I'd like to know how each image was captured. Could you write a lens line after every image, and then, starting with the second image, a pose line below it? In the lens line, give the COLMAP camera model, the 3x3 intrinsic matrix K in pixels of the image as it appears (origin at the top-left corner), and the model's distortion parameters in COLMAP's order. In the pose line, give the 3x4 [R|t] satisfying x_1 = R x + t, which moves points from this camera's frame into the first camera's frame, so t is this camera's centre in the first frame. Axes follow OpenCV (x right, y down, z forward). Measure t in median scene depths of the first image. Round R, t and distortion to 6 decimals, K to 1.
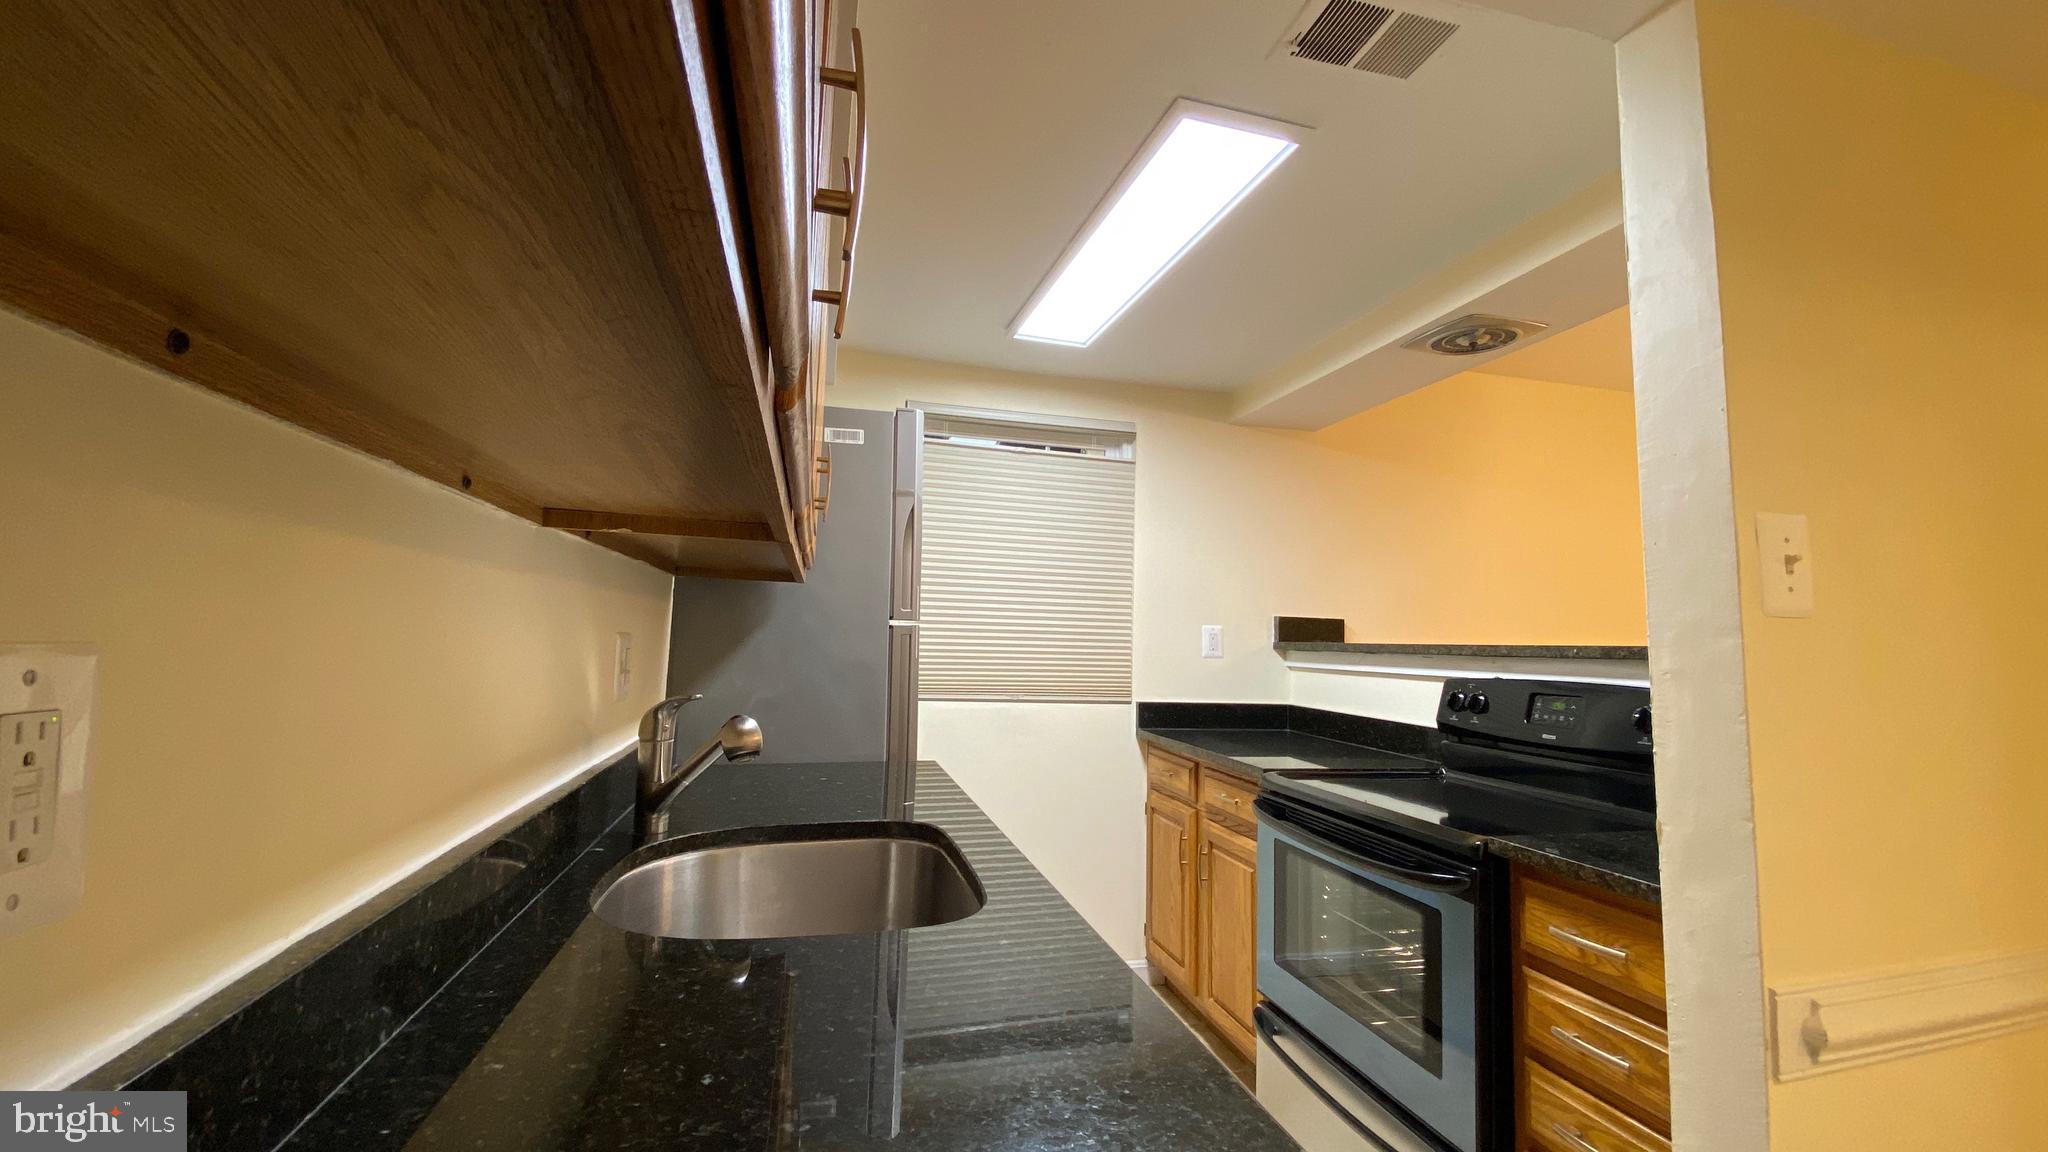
lens RADIAL K [[824.5, 0, 1023.0], [0, 824.5, 571.8], [0, 0, 1]] dist [-0.002996, -0.001255]
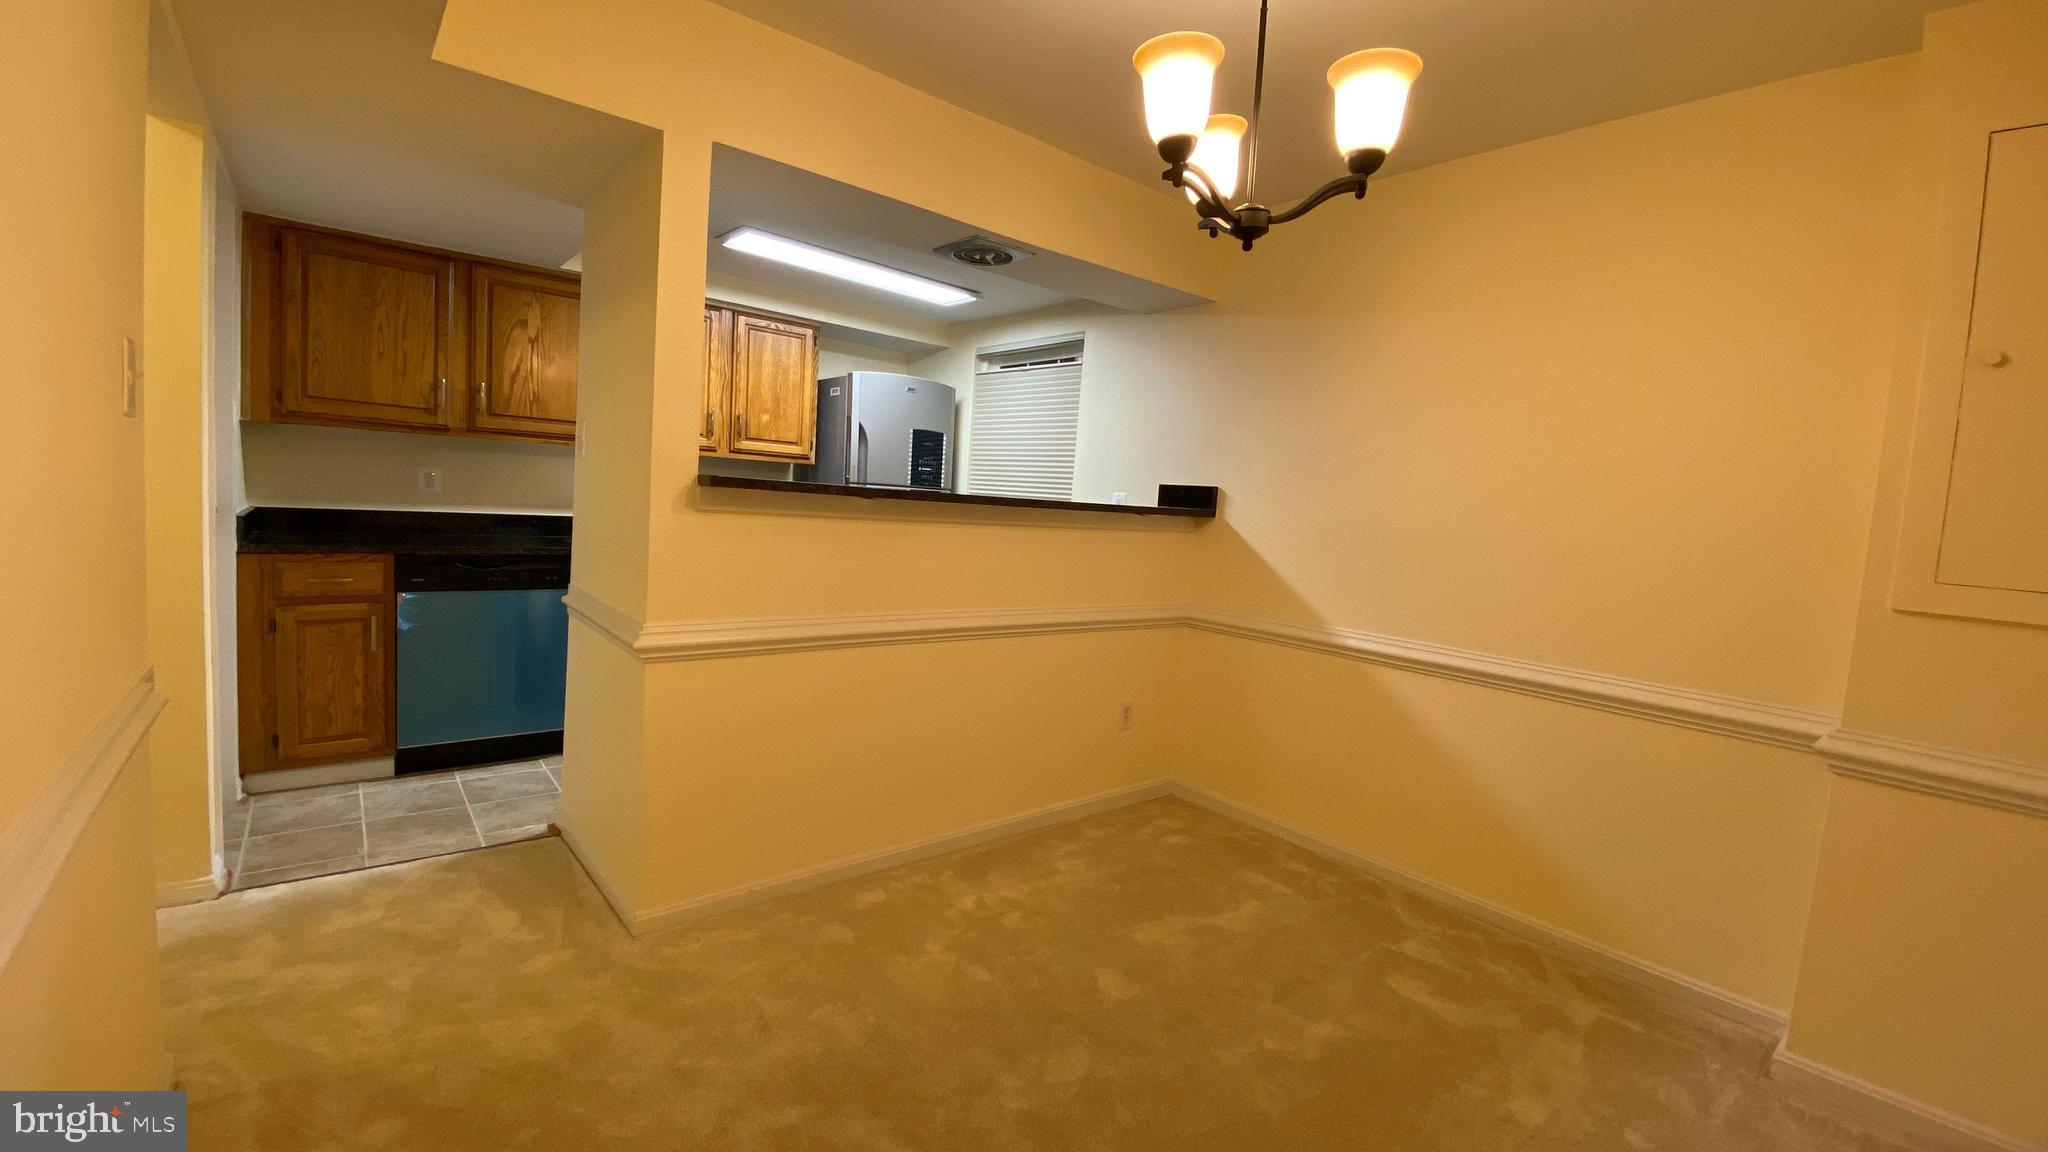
lens RADIAL K [[824.5, 0, 1029.8], [0, 824.5, 568.1], [0, 0, 1]] dist [-0.002996, -0.001255]
pose [[0.445237, 0.070817, -0.892608, 1.251562], [0.025105, 0.995488, 0.091502, 0.061070], [0.895061, -0.063149, 0.441450, 0.359753]]
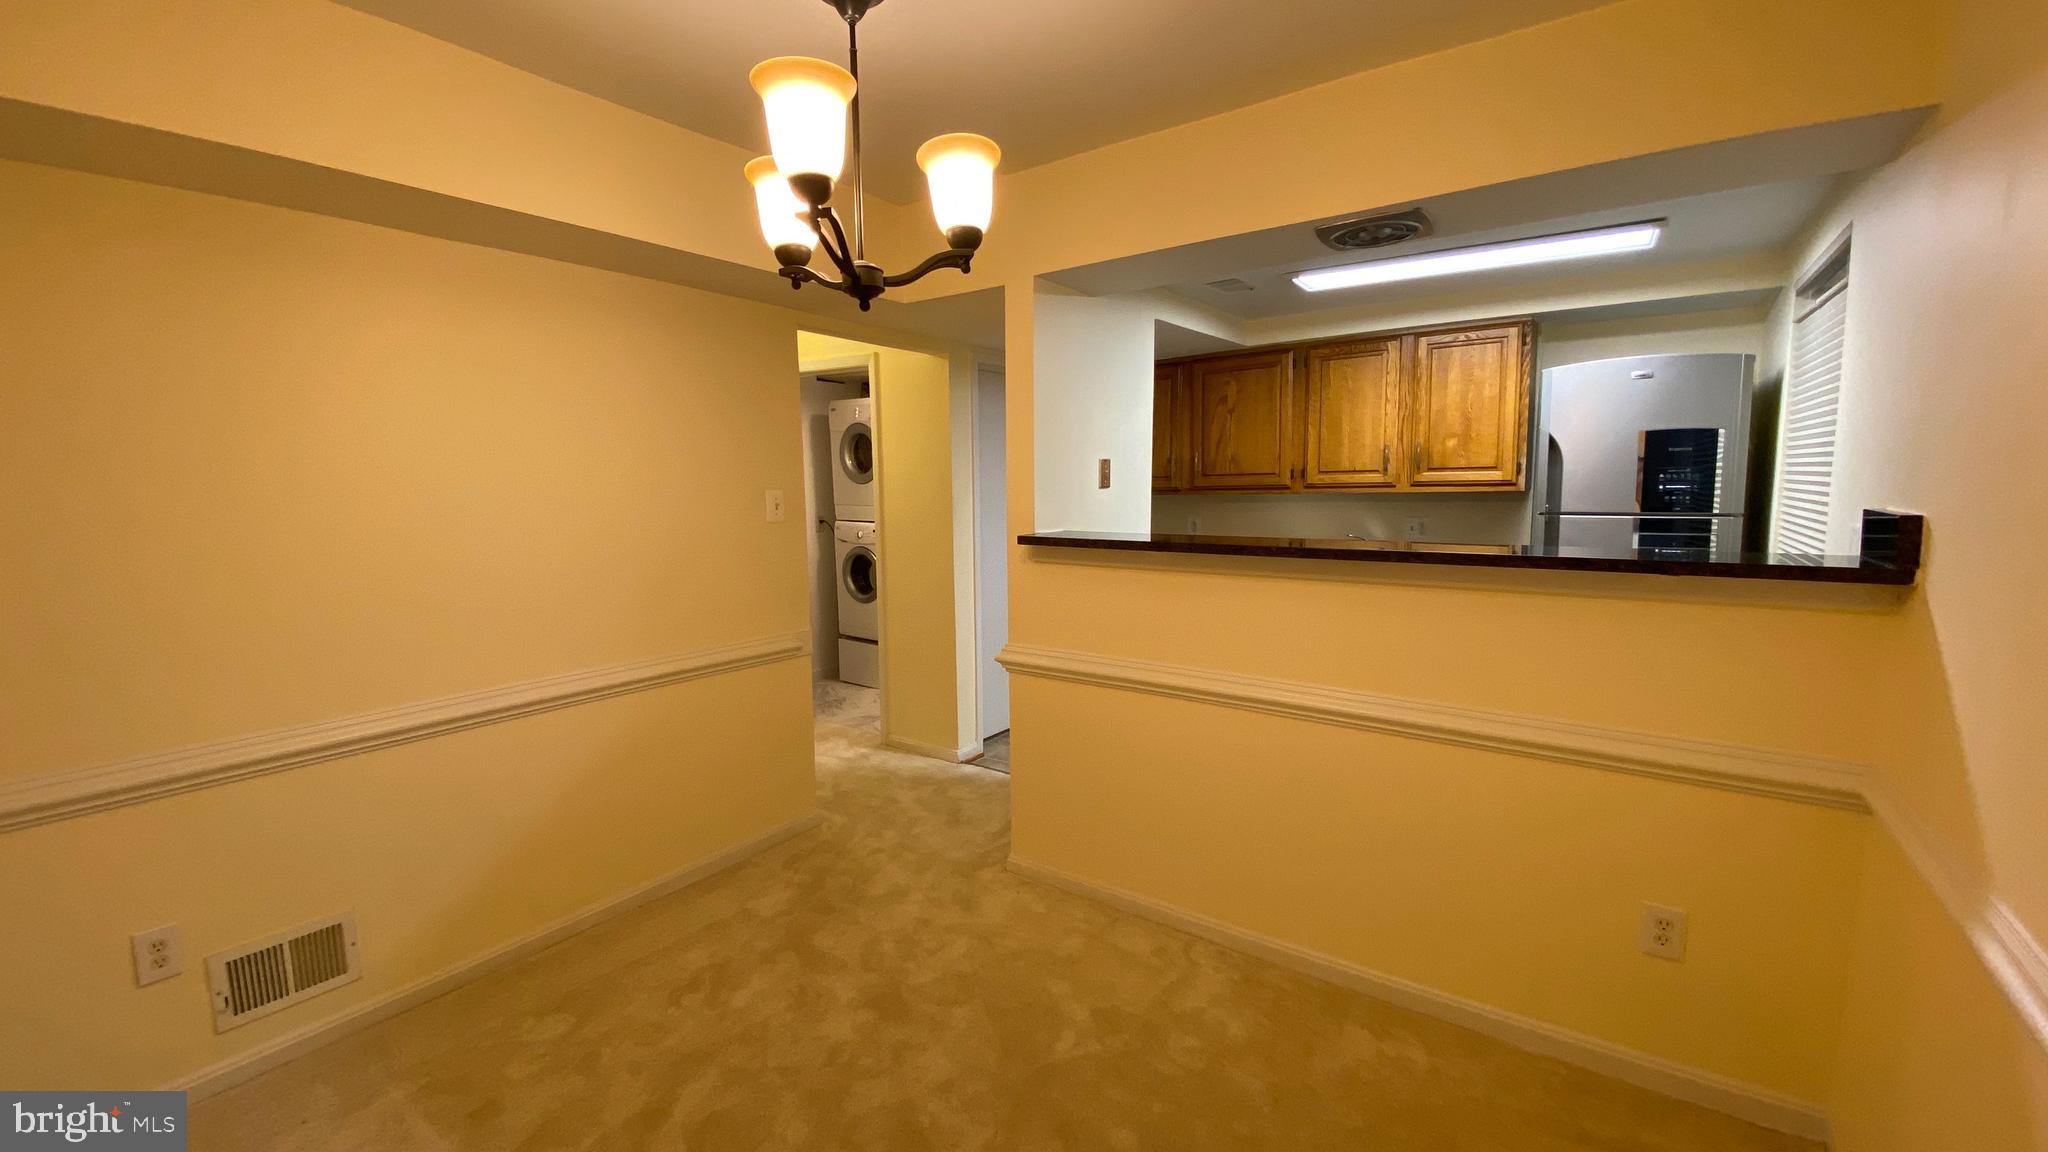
lens RADIAL K [[824.5, 0, 1033.3], [0, 824.5, 574.6], [0, 0, 1]] dist [-0.002996, -0.001255]
pose [[-0.764882, 0.056446, -0.641693, 1.082408], [0.049141, 0.998364, 0.029245, 0.053846], [0.642293, -0.009164, -0.766404, 1.092161]]
